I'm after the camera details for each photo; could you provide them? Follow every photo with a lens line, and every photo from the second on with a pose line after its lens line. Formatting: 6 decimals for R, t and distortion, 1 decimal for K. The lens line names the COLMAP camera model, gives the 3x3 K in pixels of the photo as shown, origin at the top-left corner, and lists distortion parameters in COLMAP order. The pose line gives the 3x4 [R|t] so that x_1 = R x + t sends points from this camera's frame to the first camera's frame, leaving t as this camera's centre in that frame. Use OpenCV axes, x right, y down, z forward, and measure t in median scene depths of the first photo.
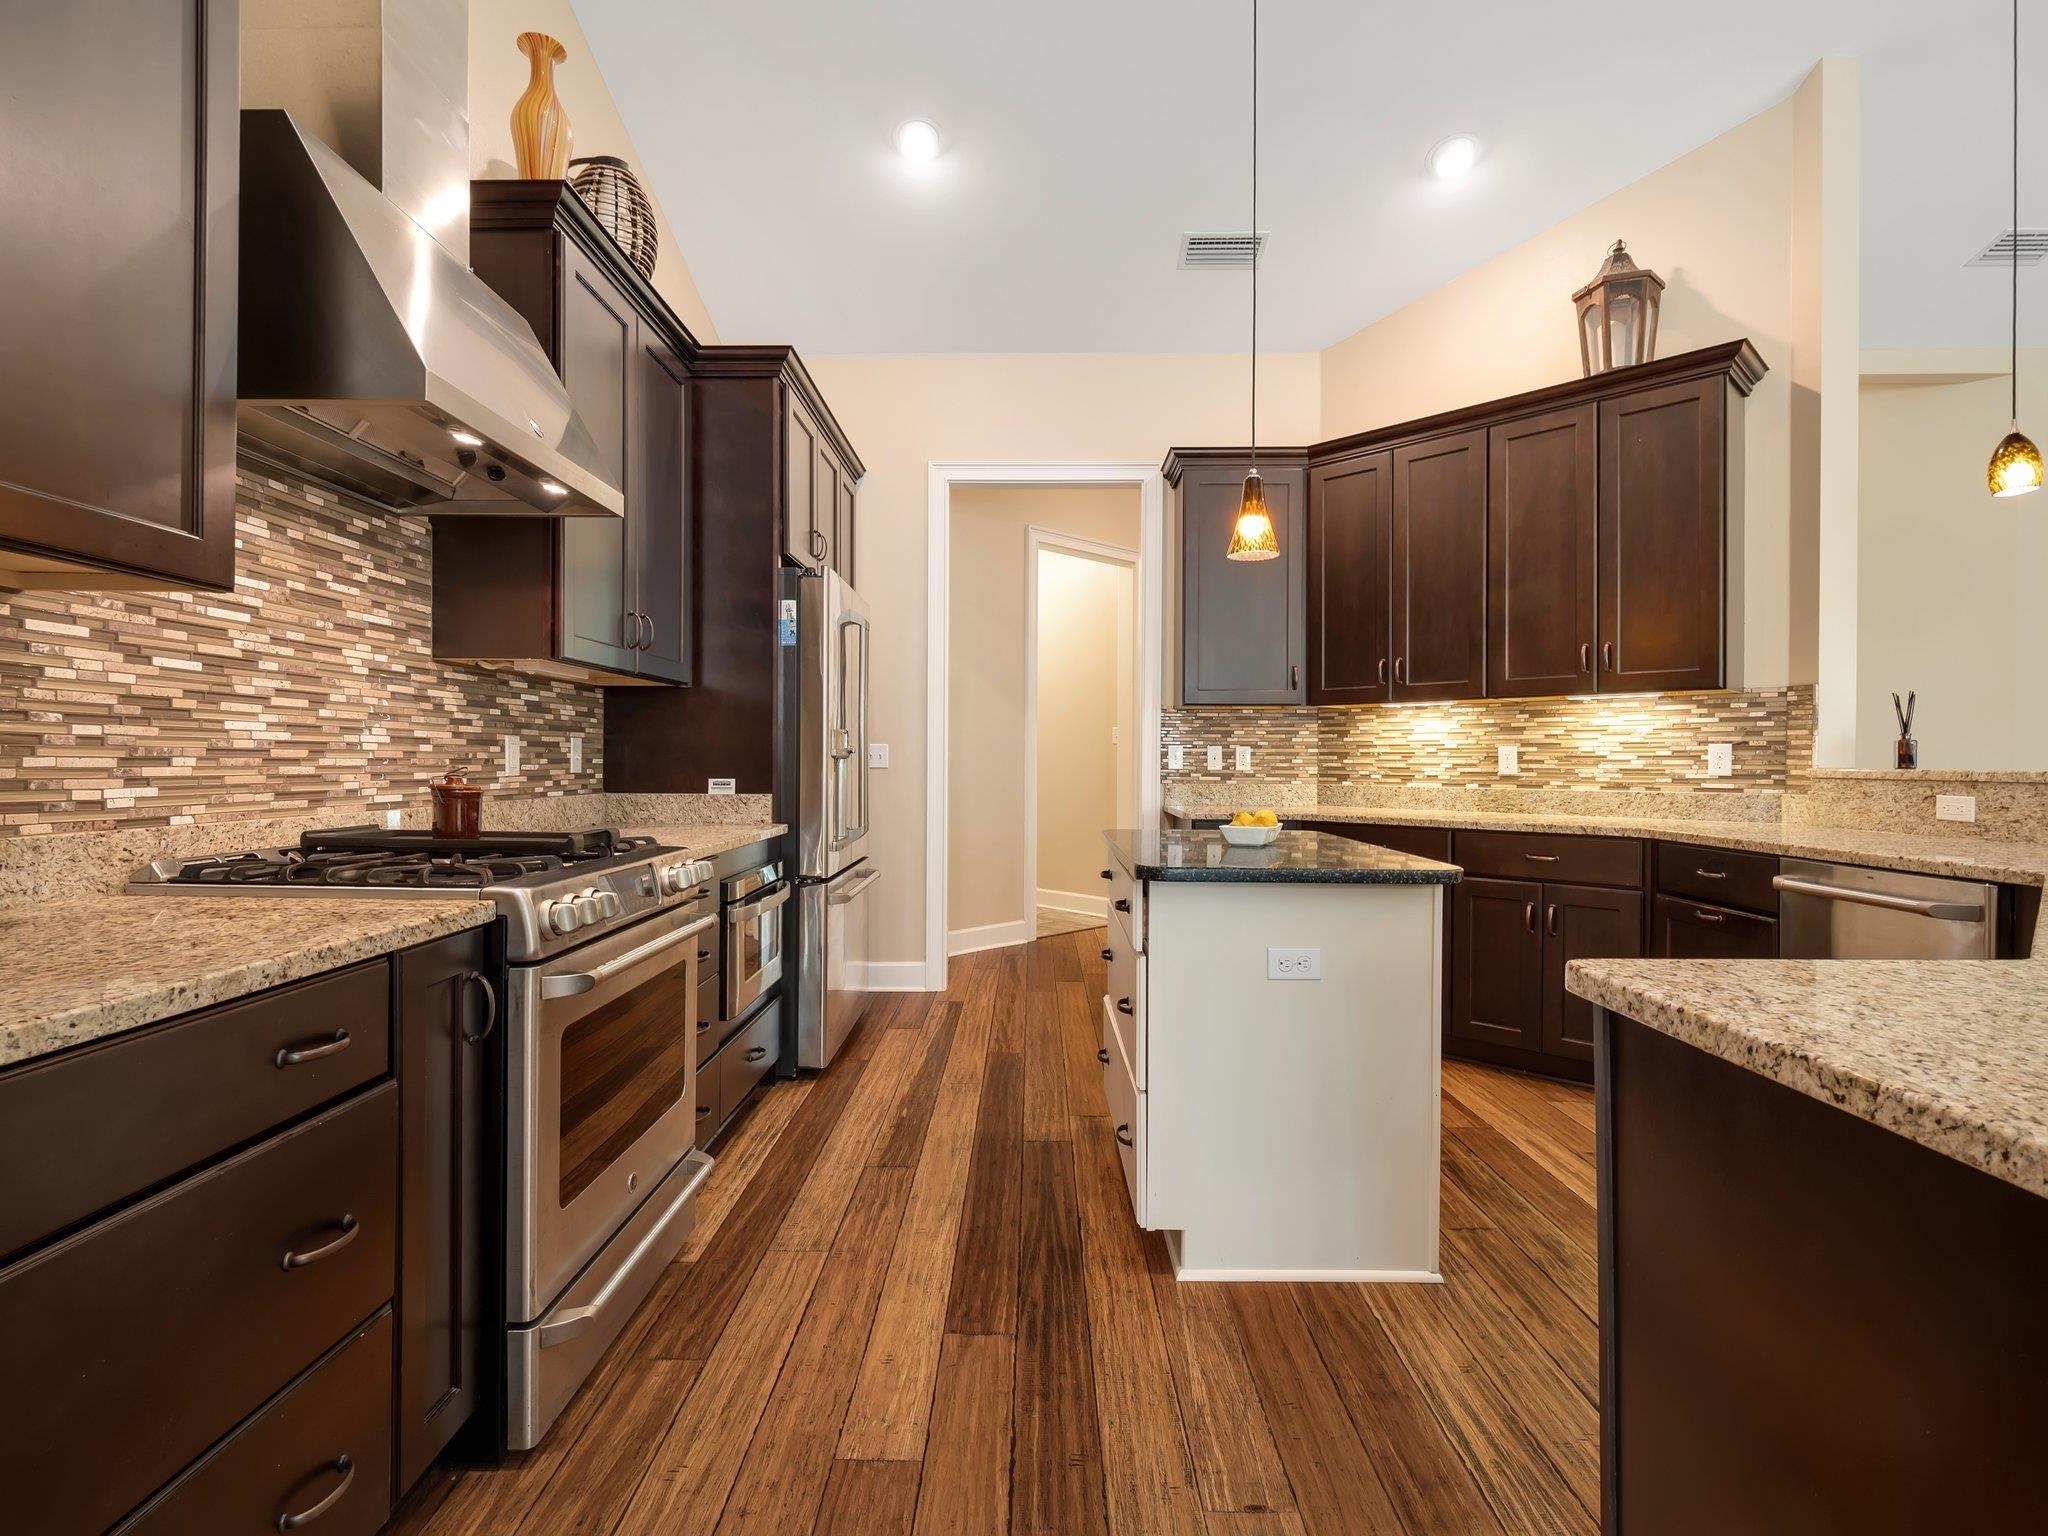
lens RADIAL K [[1003.5, 0, 1015.7], [0, 1003.5, 771.8], [0, 0, 1]] dist [0.005921, -0.004562]
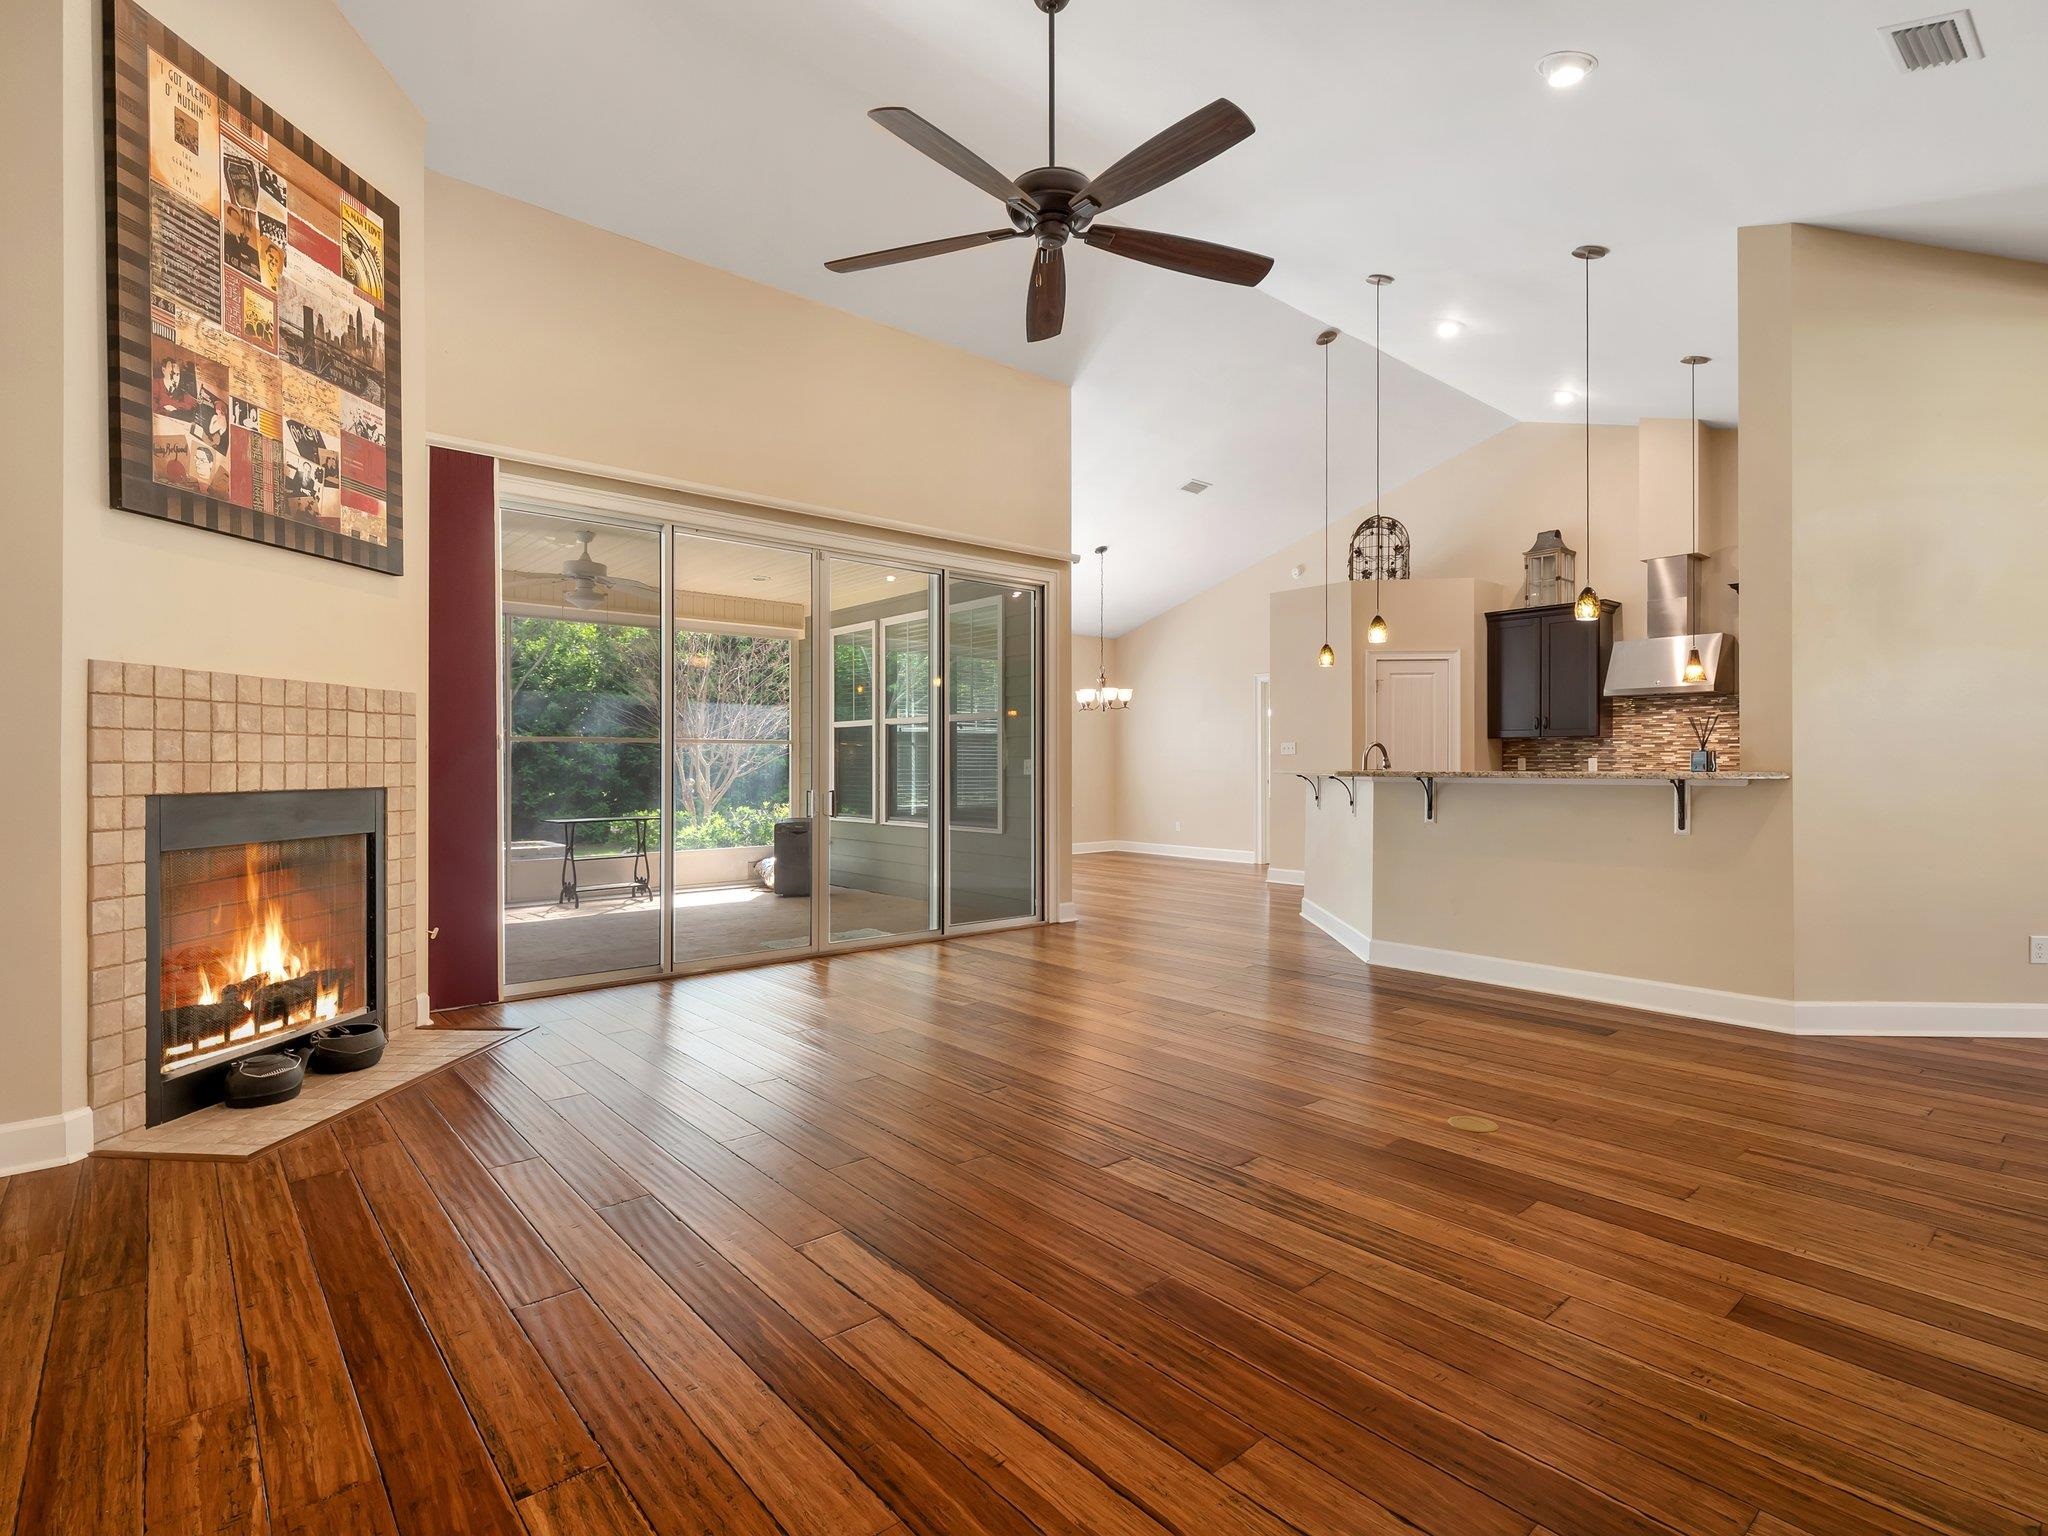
lens RADIAL K [[1003.5, 0, 1013.6], [0, 1003.5, 768.5], [0, 0, 1]] dist [0.005921, -0.004562]
pose [[-0.738795, 0.001815, -0.673928, 2.309642], [-0.008099, 0.999900, 0.011572, -0.015131], [0.673882, 0.014007, -0.738706, 1.247180]]
